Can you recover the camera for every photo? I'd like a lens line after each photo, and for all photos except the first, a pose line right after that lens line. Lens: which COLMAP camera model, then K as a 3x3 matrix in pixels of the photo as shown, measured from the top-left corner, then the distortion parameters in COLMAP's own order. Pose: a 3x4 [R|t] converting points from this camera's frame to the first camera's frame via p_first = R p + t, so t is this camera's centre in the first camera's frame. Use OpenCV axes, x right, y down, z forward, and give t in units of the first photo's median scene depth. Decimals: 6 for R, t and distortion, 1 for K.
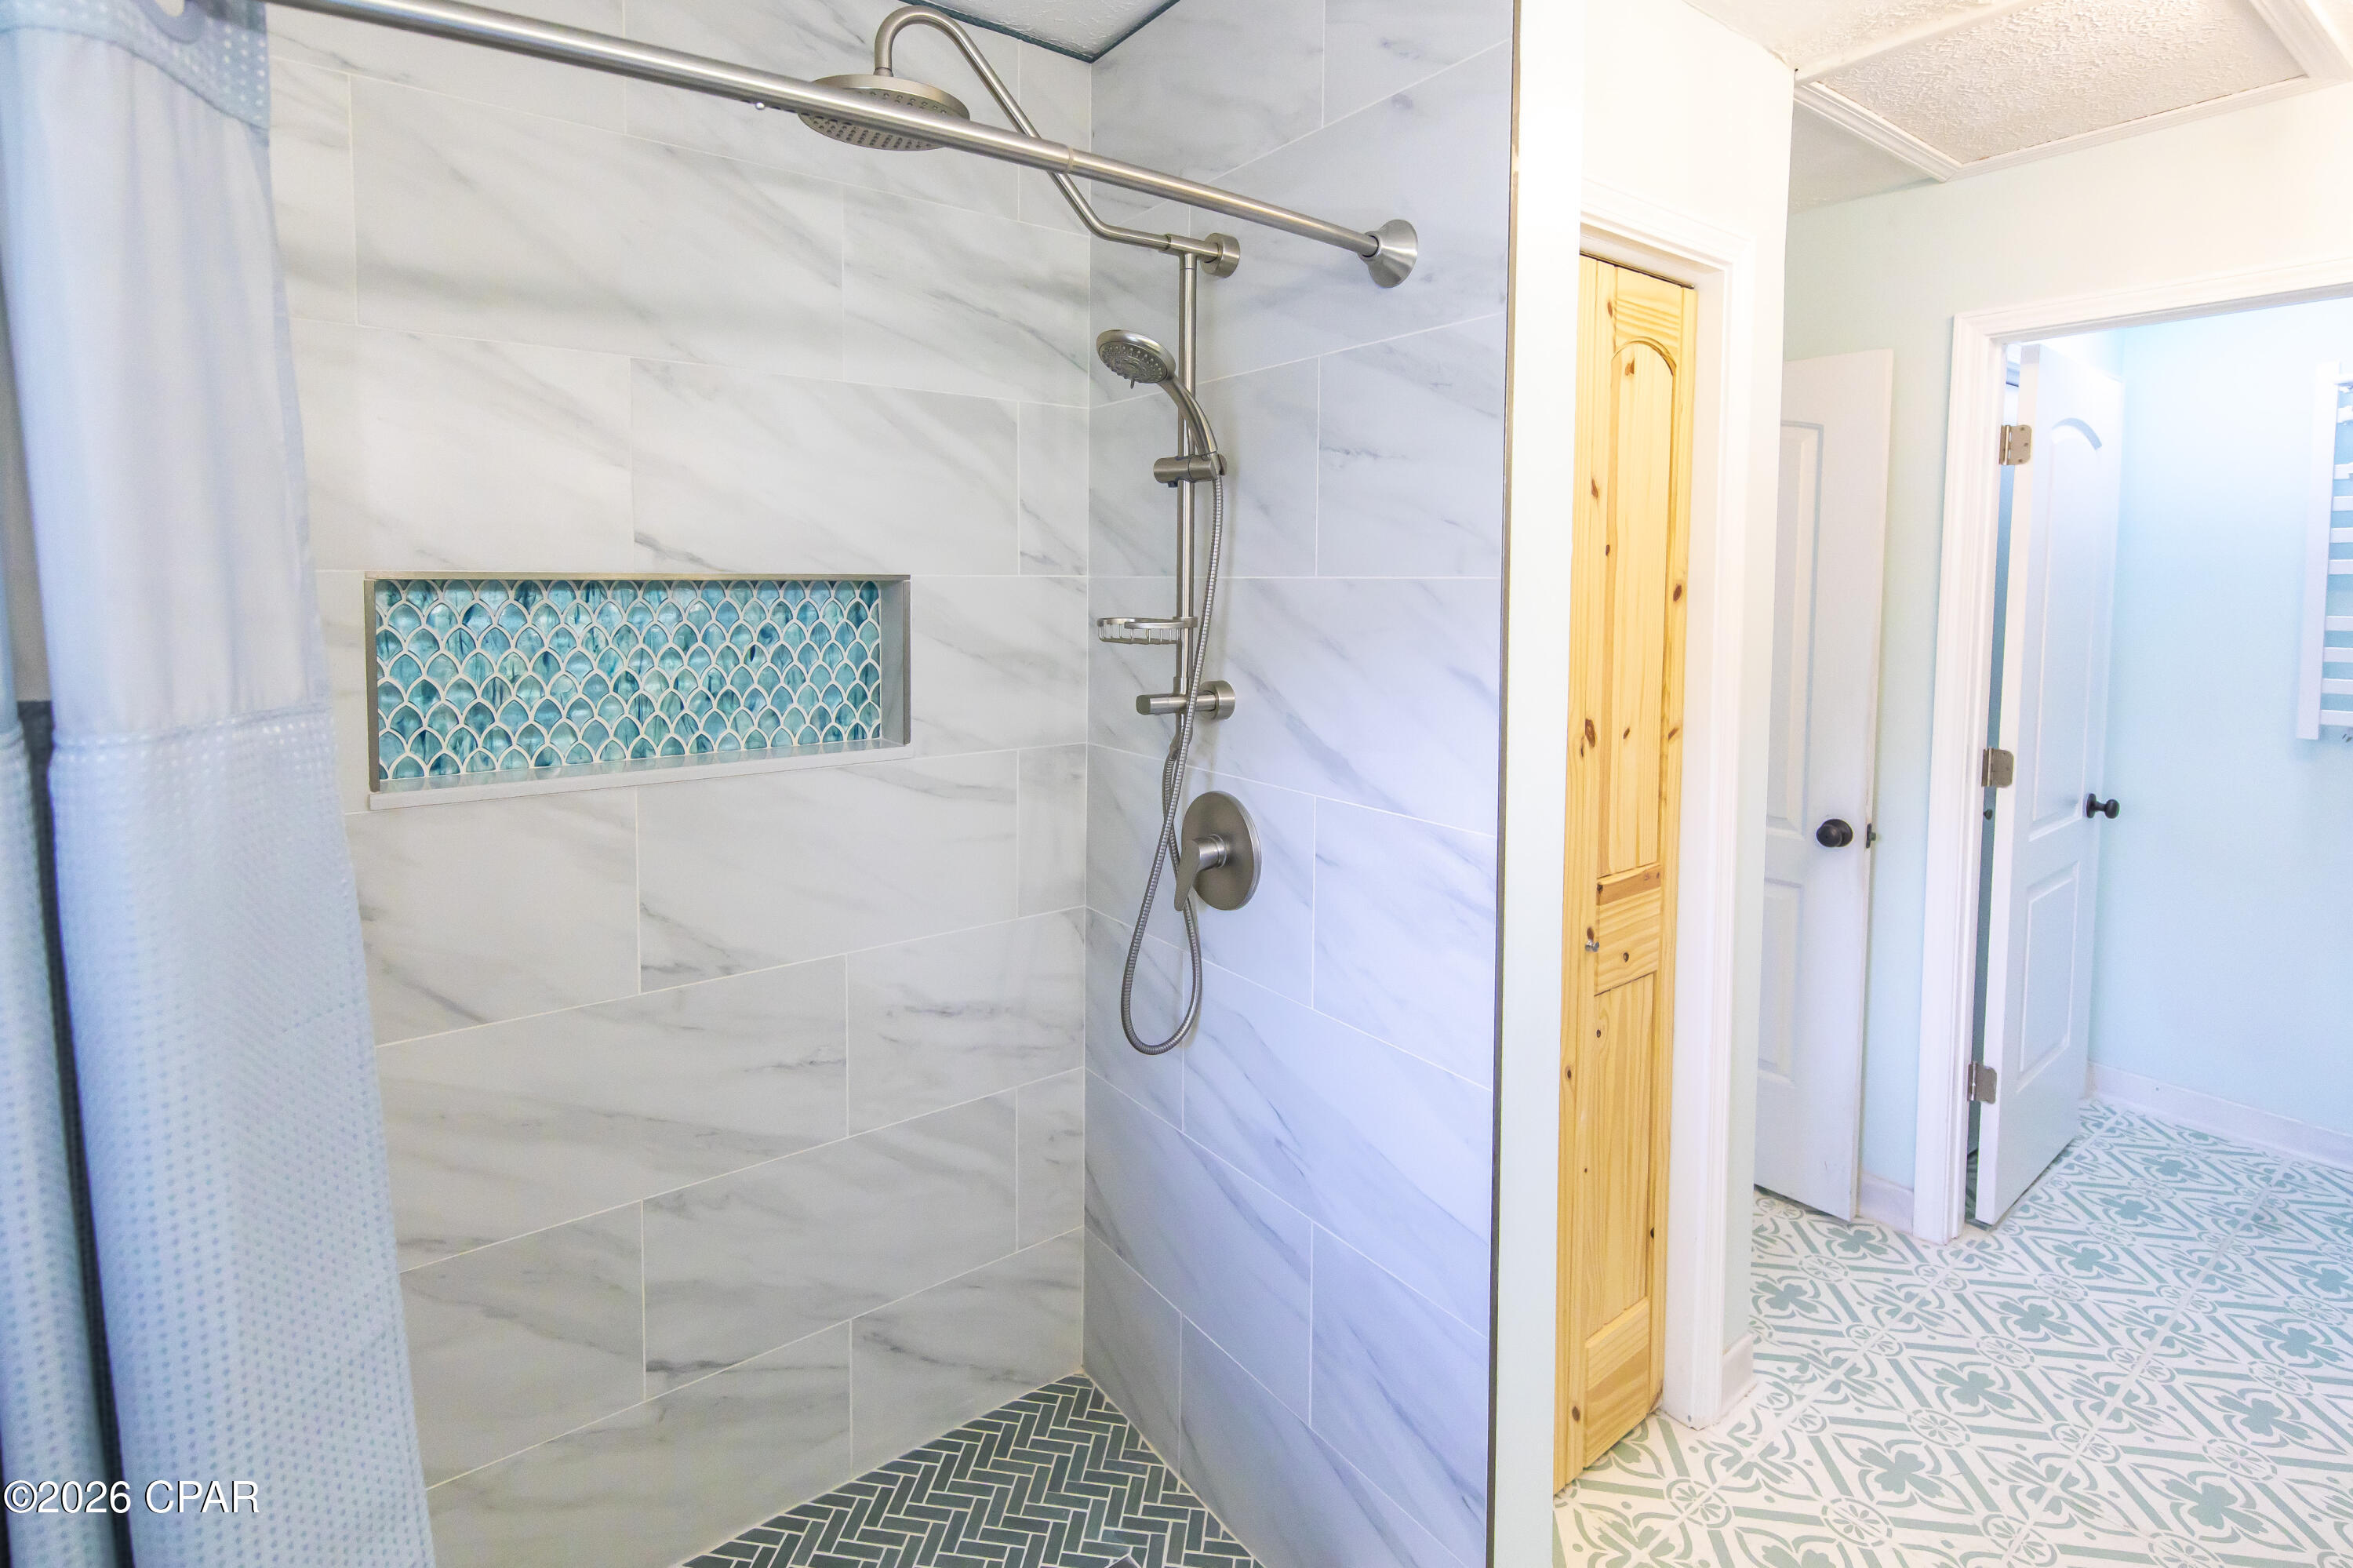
lens RADIAL K [[1093.4, 0, 1174.4], [0, 1093.4, 631.9], [0, 0, 1]] dist [0.001008, -0.000083]
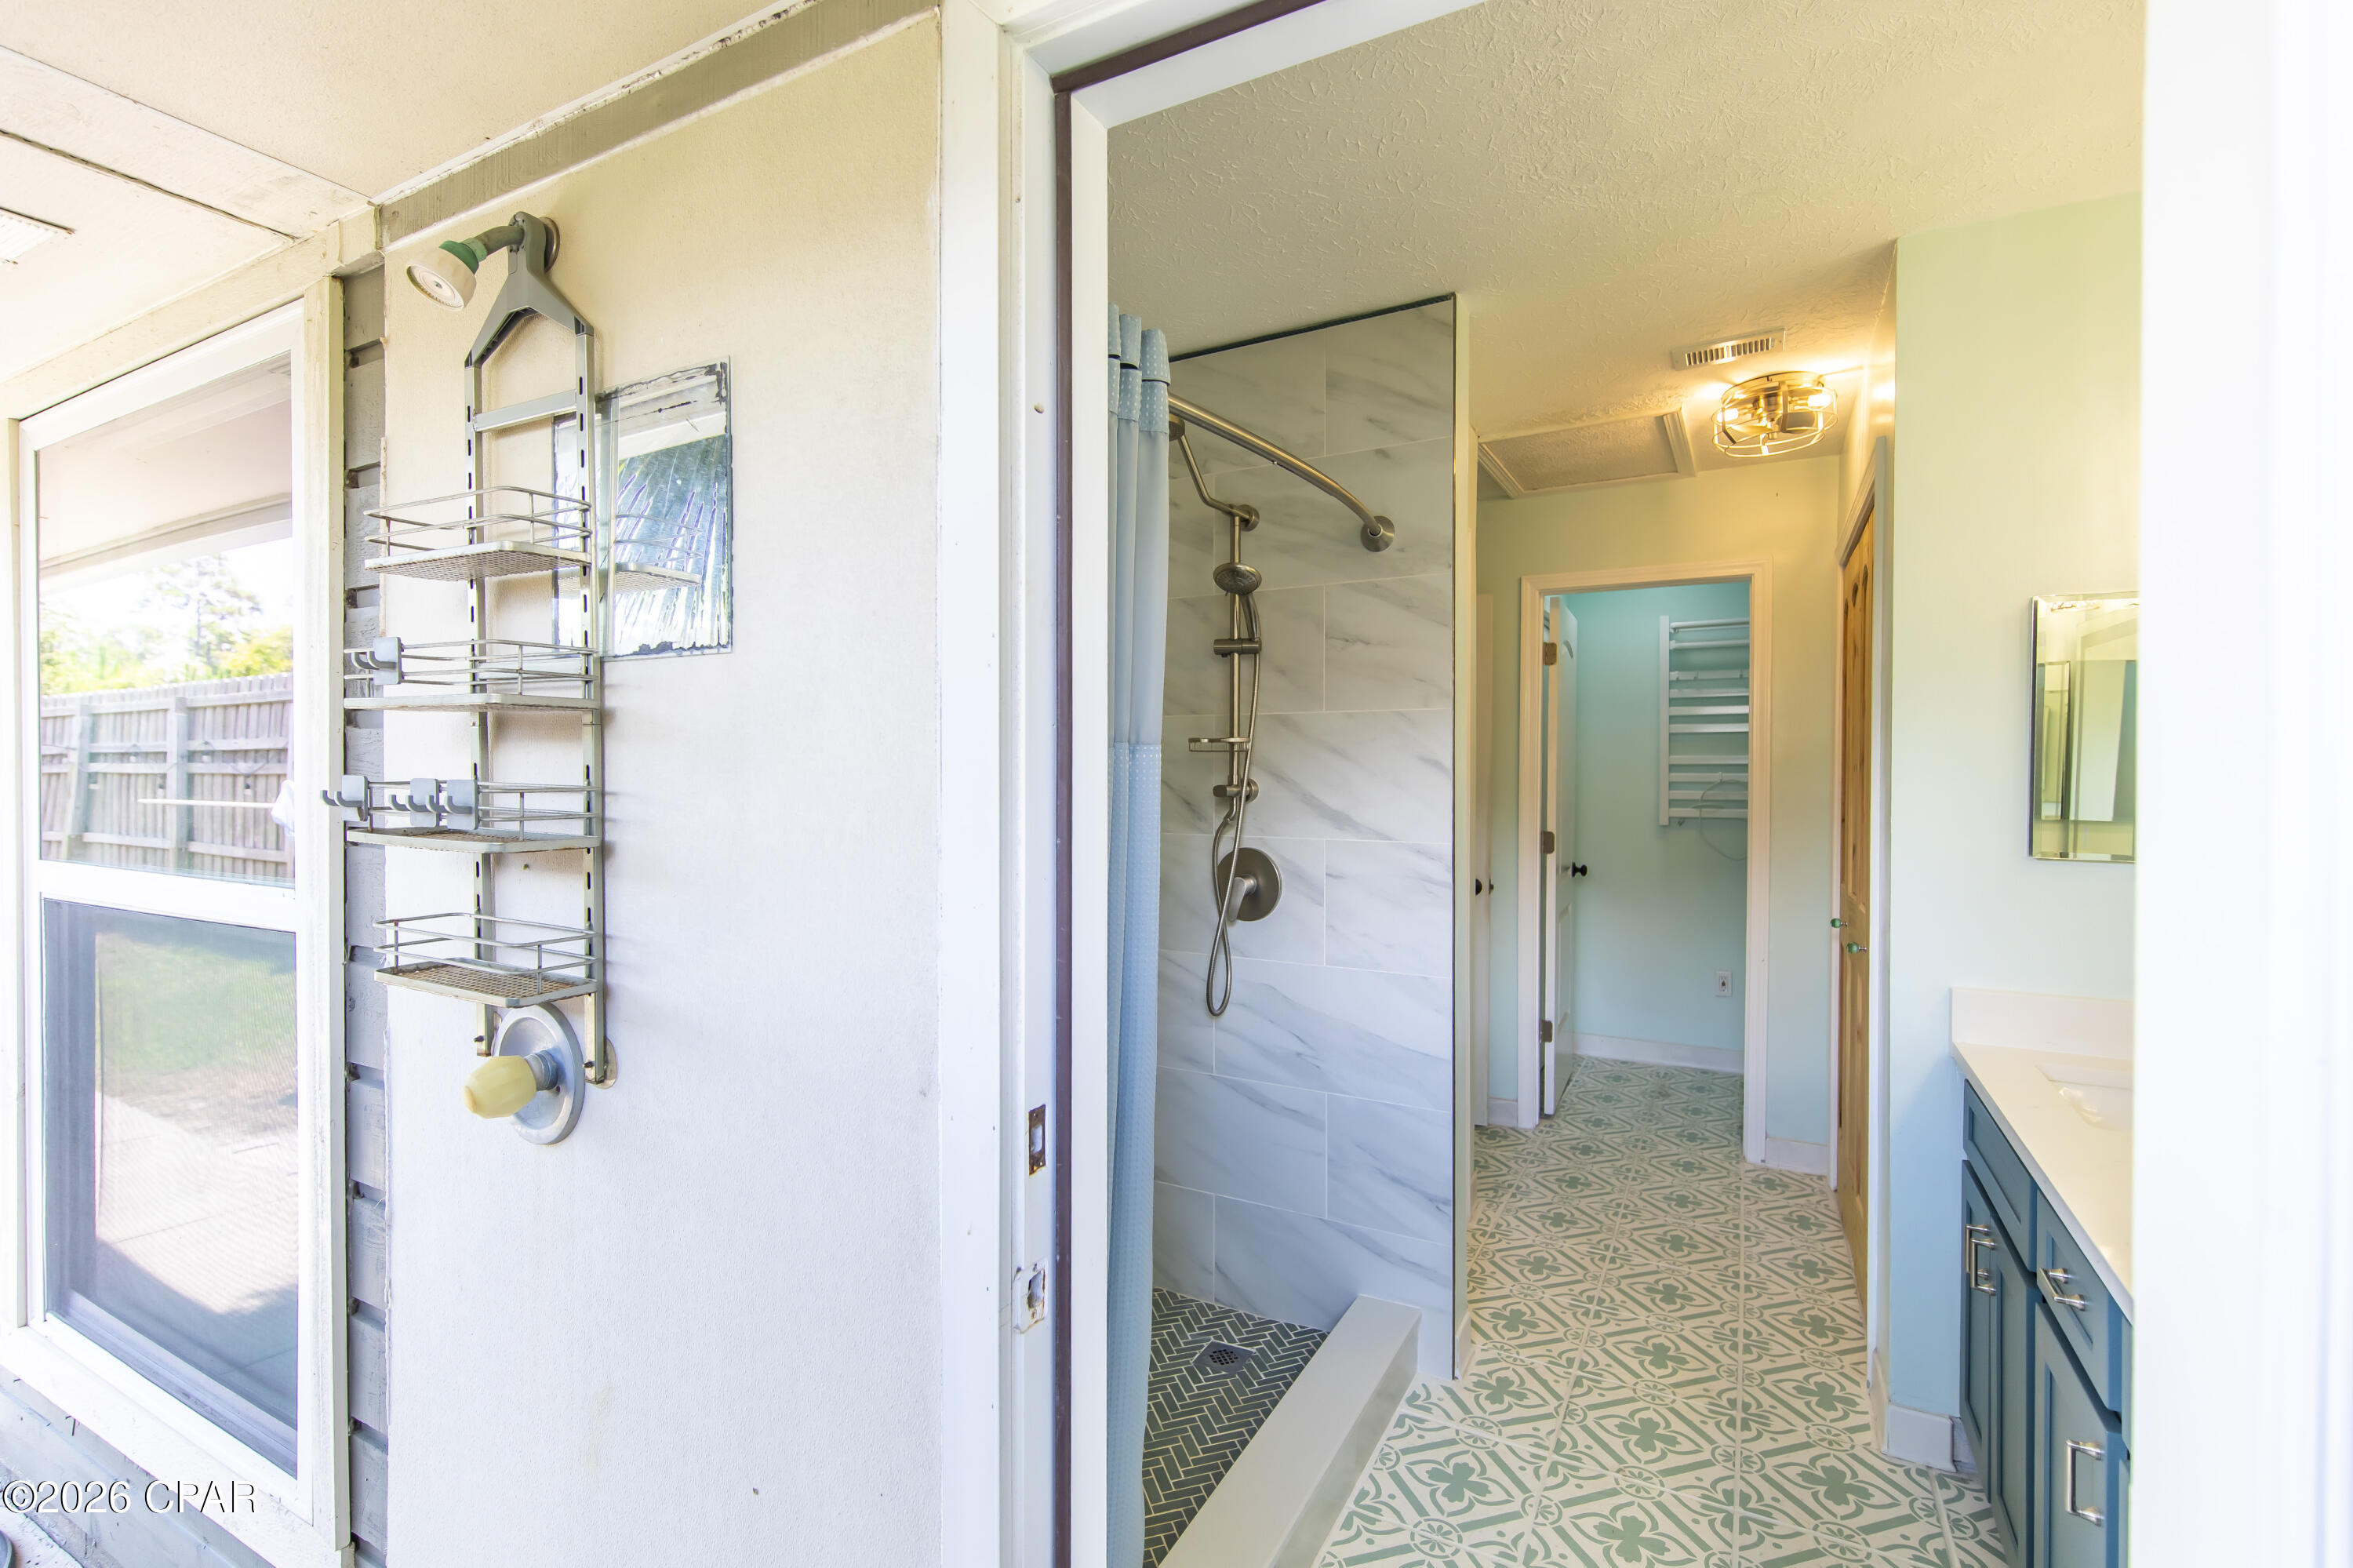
lens RADIAL K [[1055.5, 0, 1176.5], [0, 1055.5, 784.0], [0, 0, 1]] dist [-0.000211, 0.000020]
pose [[0.901975, -0.015057, 0.431525, -0.728178], [0.029014, 0.999247, -0.025778, 0.090514], [-0.430812, 0.035771, 0.901733, -0.362746]]
